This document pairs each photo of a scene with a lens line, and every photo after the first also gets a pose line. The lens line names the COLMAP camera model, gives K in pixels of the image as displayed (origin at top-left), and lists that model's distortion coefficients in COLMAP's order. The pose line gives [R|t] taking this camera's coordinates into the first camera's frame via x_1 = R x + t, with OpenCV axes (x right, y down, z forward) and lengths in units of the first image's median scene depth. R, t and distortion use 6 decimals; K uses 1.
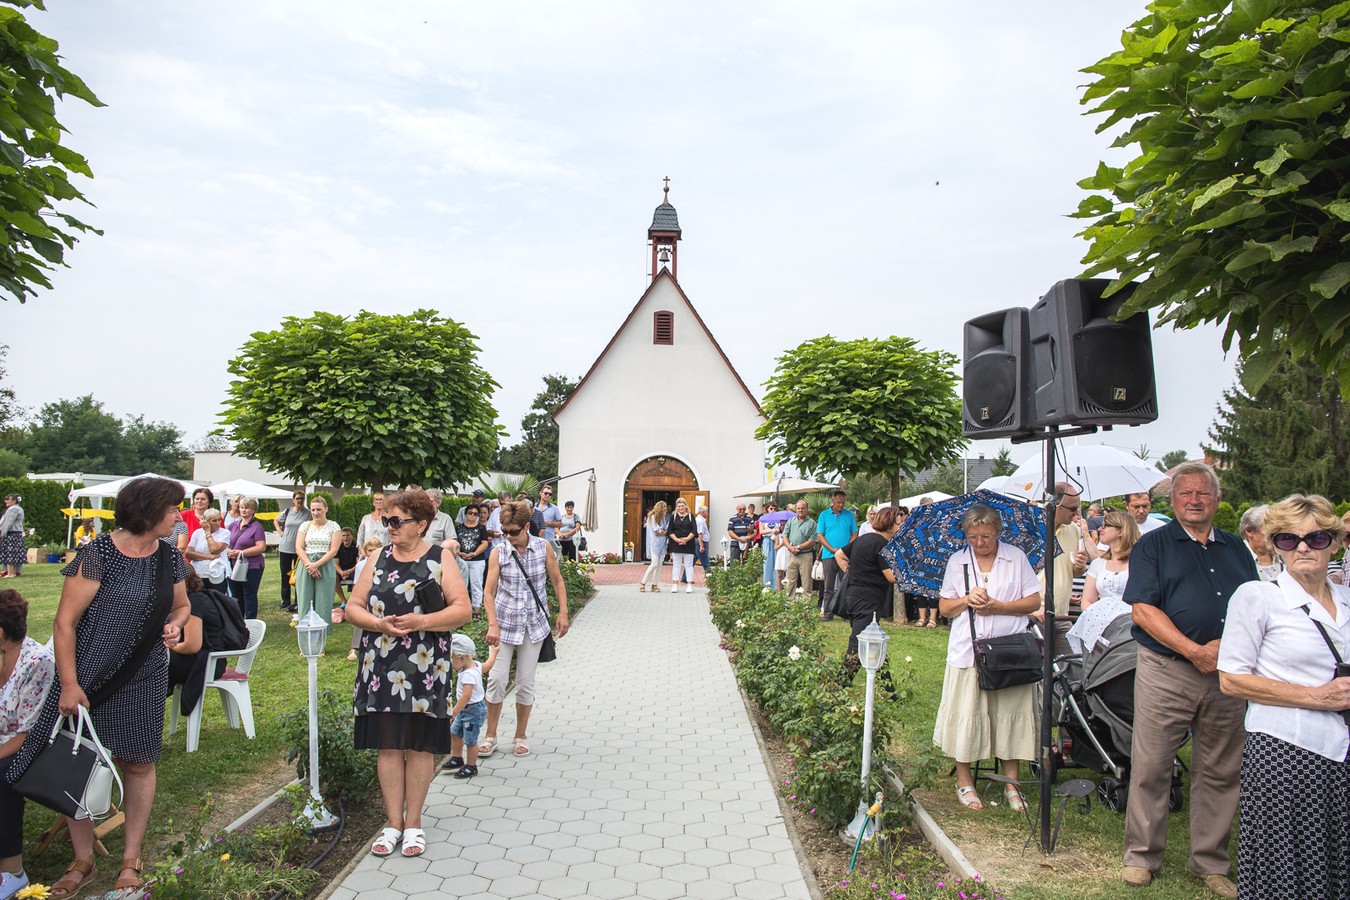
lens RADIAL K [[931.9, 0, 673.6], [0, 931.9, 470.0], [0, 0, 1]] dist [-0.106945, 0.104130]
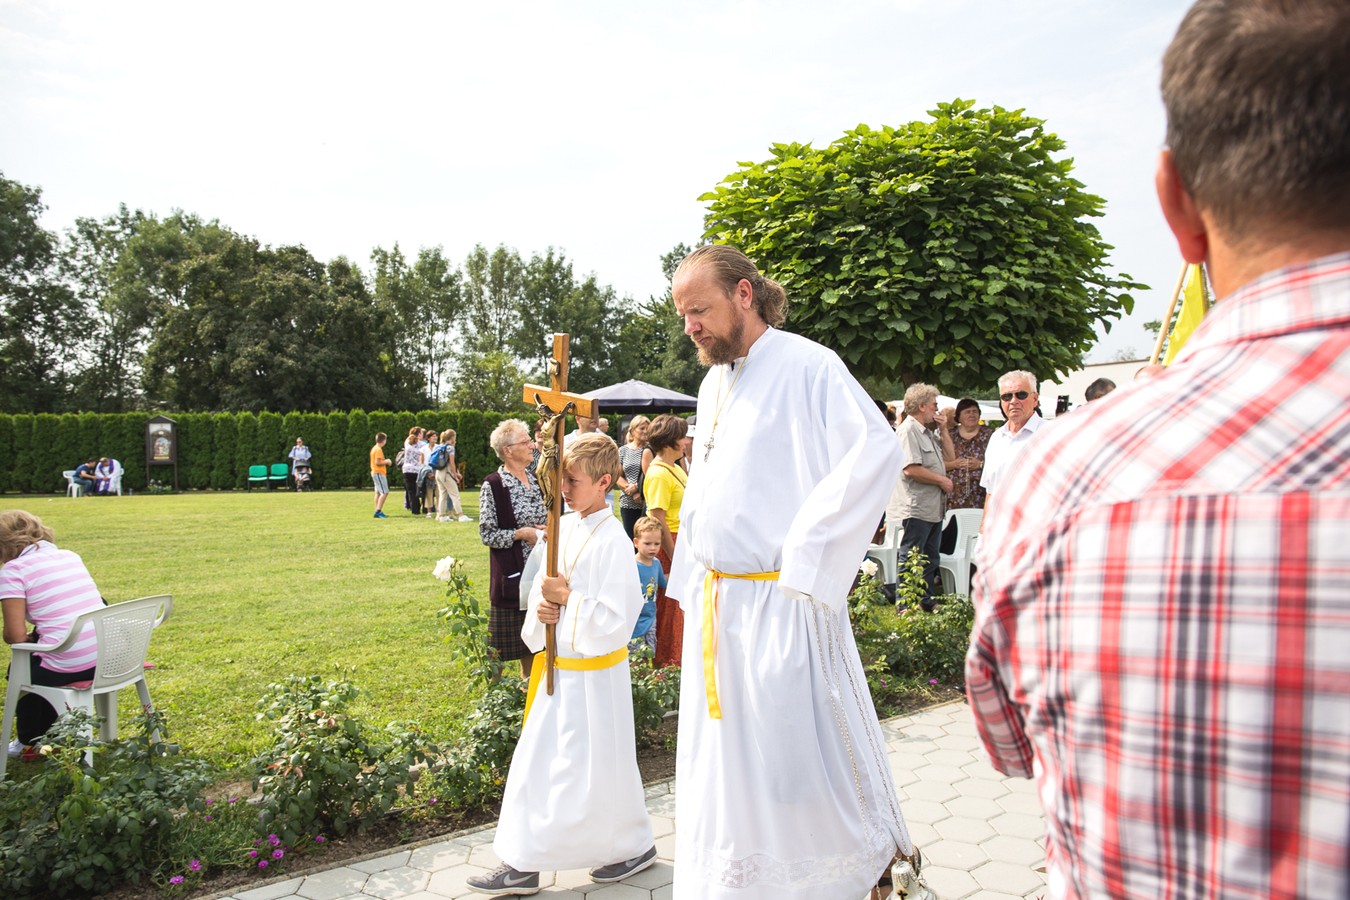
lens RADIAL K [[930.4, 0, 670.1], [0, 930.4, 465.3], [0, 0, 1]] dist [-0.117141, 0.132656]
pose [[0.552615, 0.000634, -0.833436, 0.071031], [0.066380, 0.996789, 0.044772, 0.016254], [0.830789, -0.080065, 0.550799, 0.235983]]
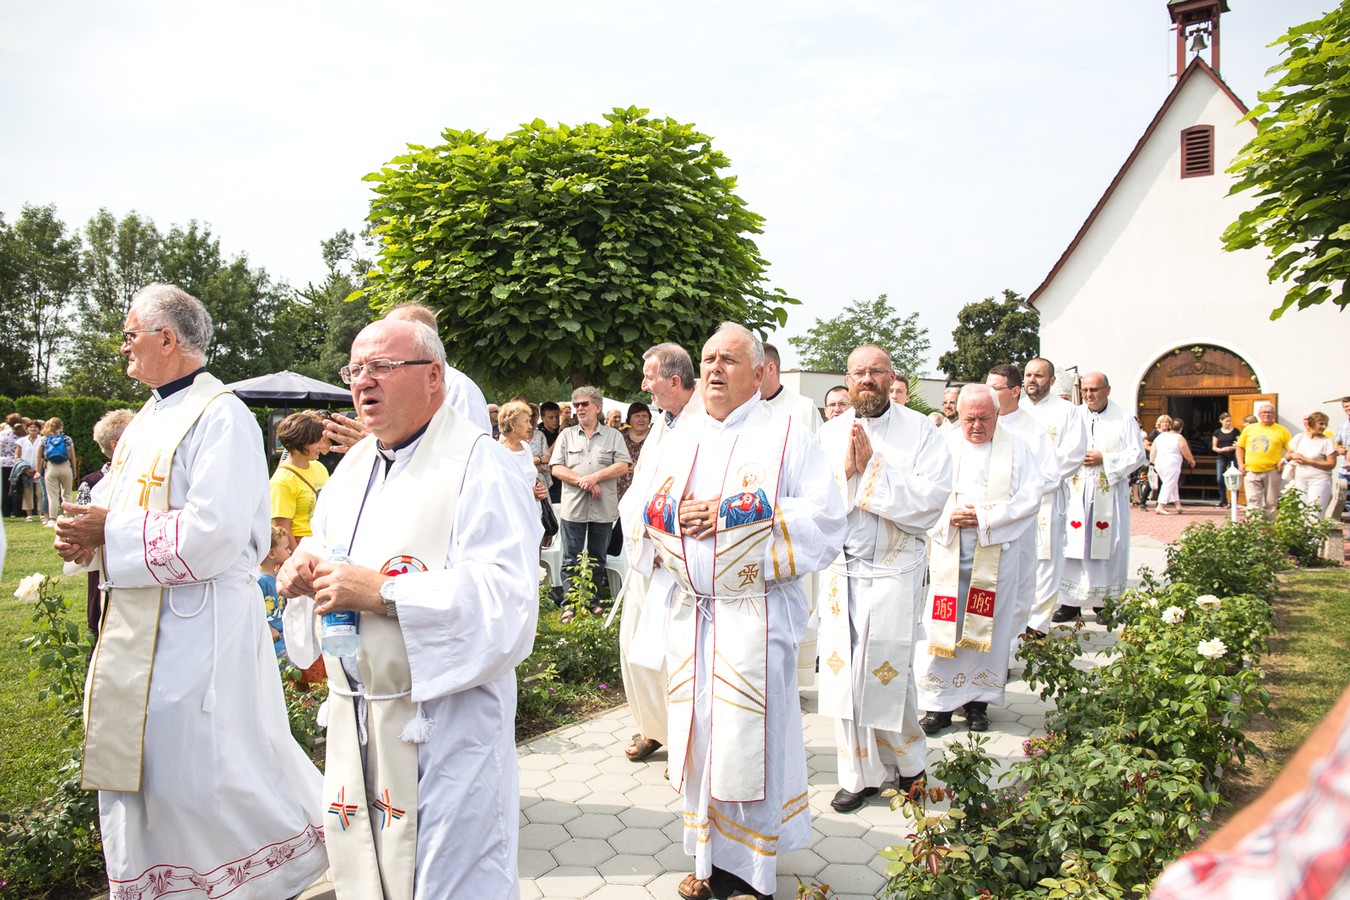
lens RADIAL K [[933.5, 0, 673.1], [0, 933.5, 457.2], [0, 0, 1]] dist [-0.114510, 0.100483]
pose [[0.810477, 0.002937, -0.585762, 0.064968], [0.036035, 0.997844, 0.054862, 0.016413], [0.584660, -0.065572, 0.808624, 0.240894]]
